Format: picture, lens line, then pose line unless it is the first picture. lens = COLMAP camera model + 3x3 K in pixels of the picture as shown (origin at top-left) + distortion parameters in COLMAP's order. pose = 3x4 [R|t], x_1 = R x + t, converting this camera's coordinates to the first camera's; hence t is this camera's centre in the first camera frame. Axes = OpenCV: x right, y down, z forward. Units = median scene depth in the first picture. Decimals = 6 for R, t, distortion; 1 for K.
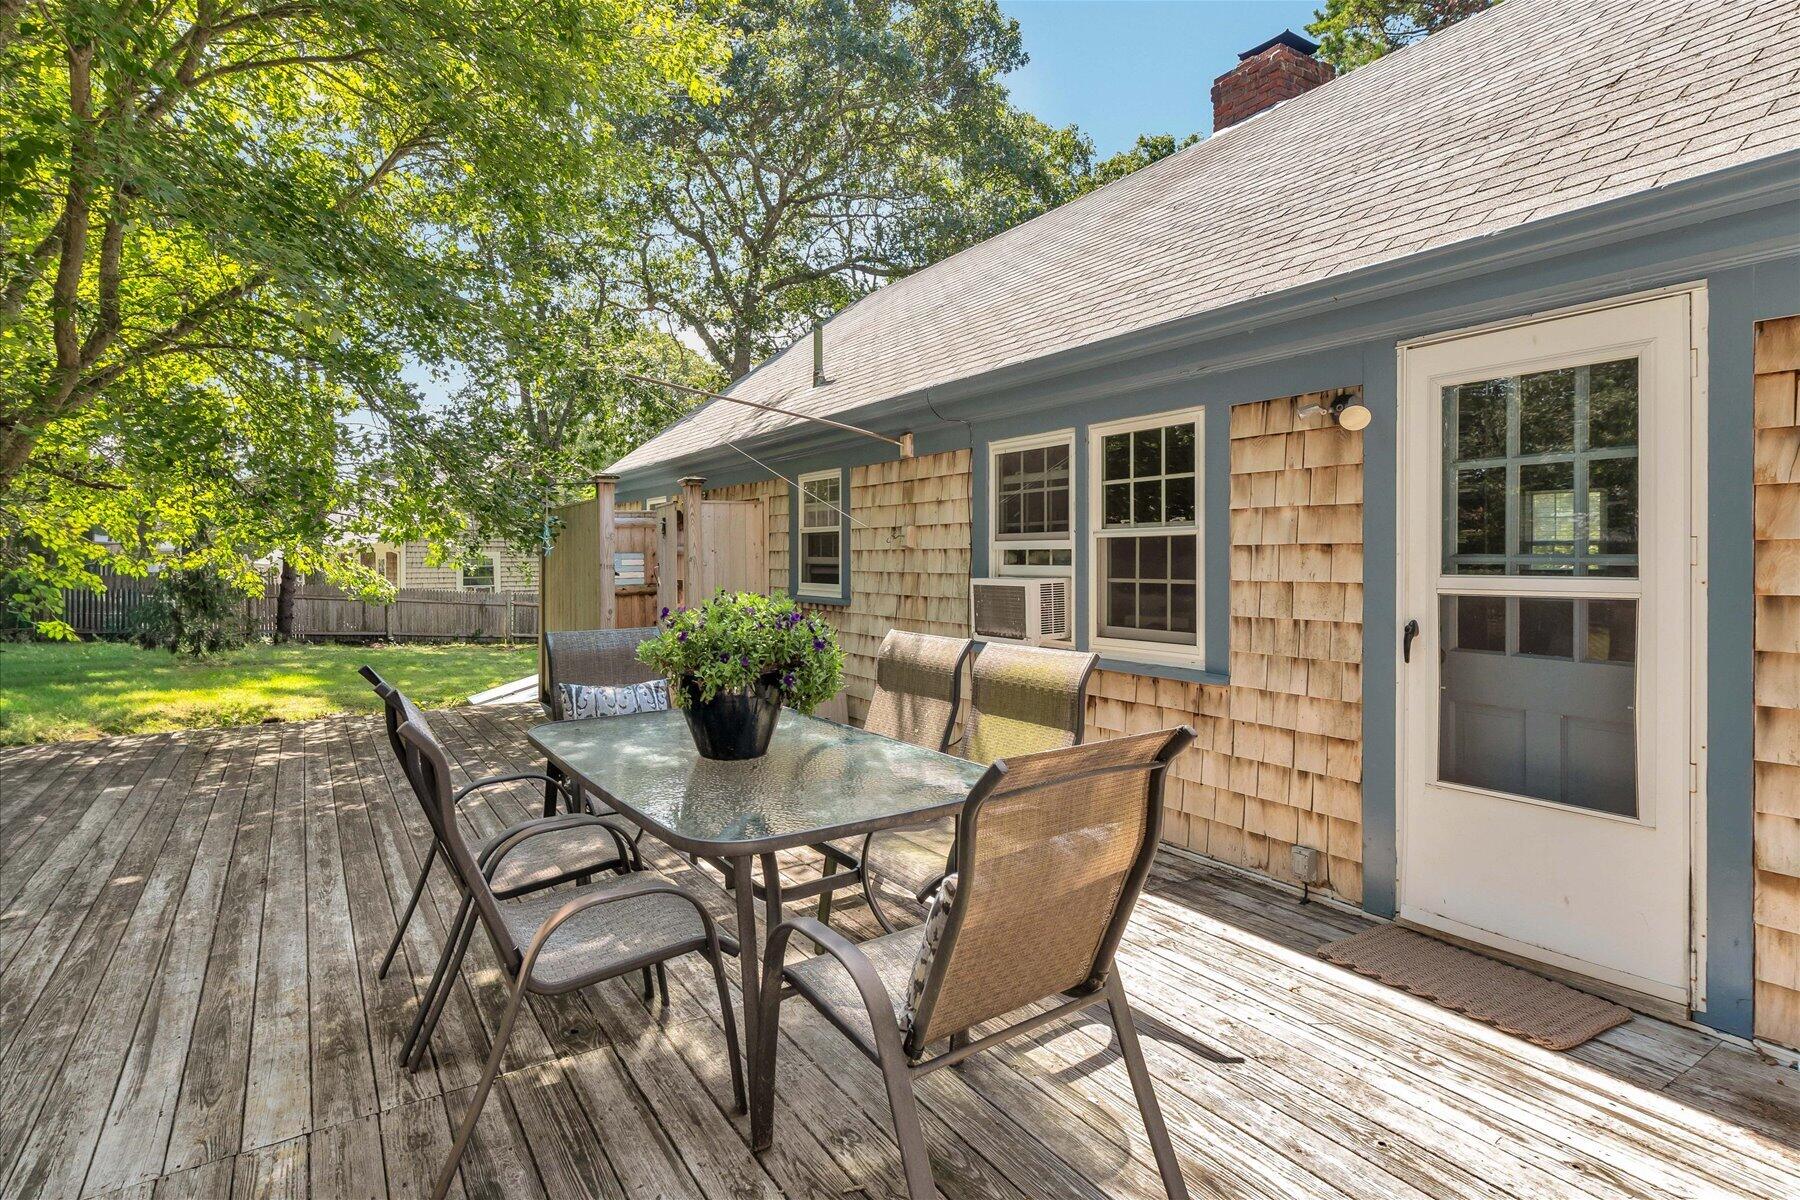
lens RADIAL K [[787.1, 0, 903.2], [0, 787.1, 571.8], [0, 0, 1]] dist [-0.001088, -0.000204]
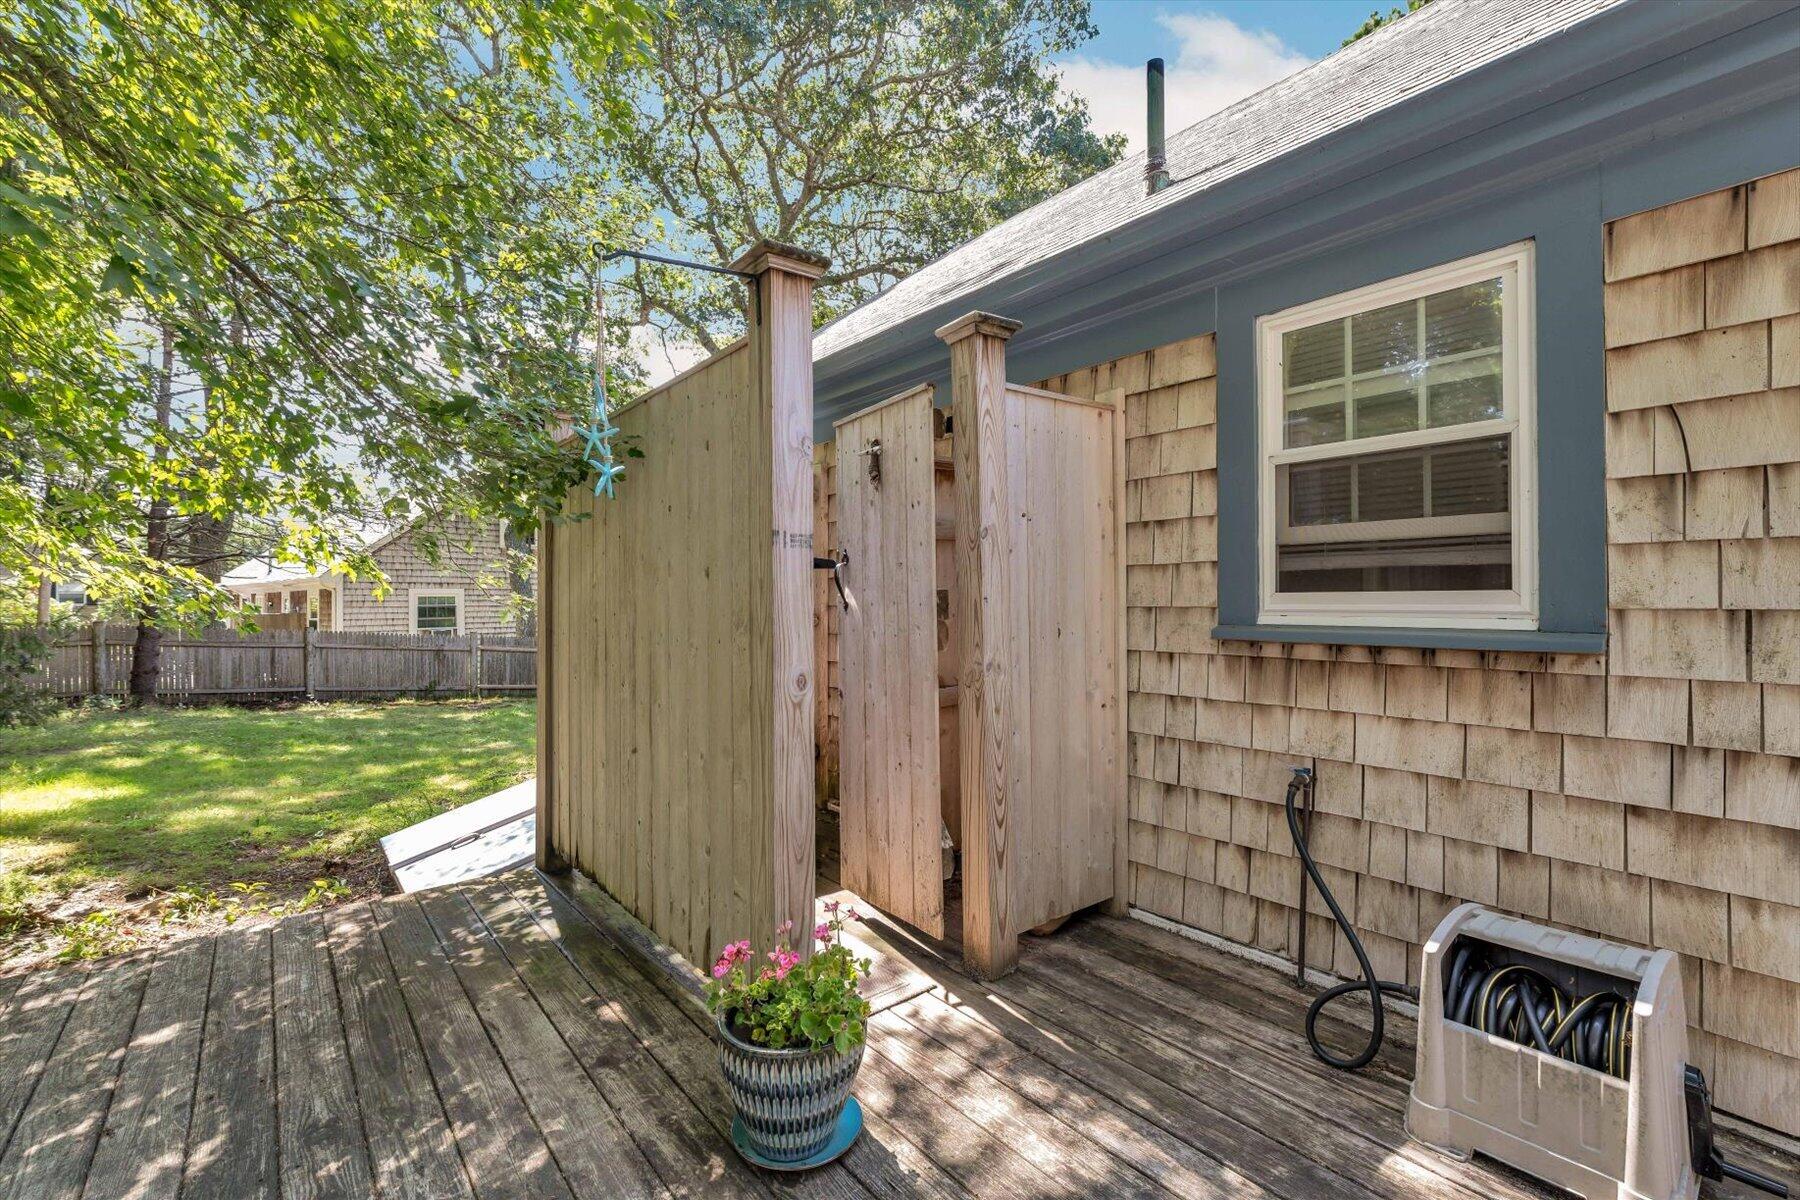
lens RADIAL K [[692.8, 0, 937.1], [0, 692.8, 602.1], [0, 0, 1]] dist [-0.000410, -0.000090]
pose [[0.992493, -0.006382, 0.122138, -0.140022], [0.008319, 0.999848, -0.015354, 0.009089], [-0.122021, 0.016255, 0.992394, 0.284448]]
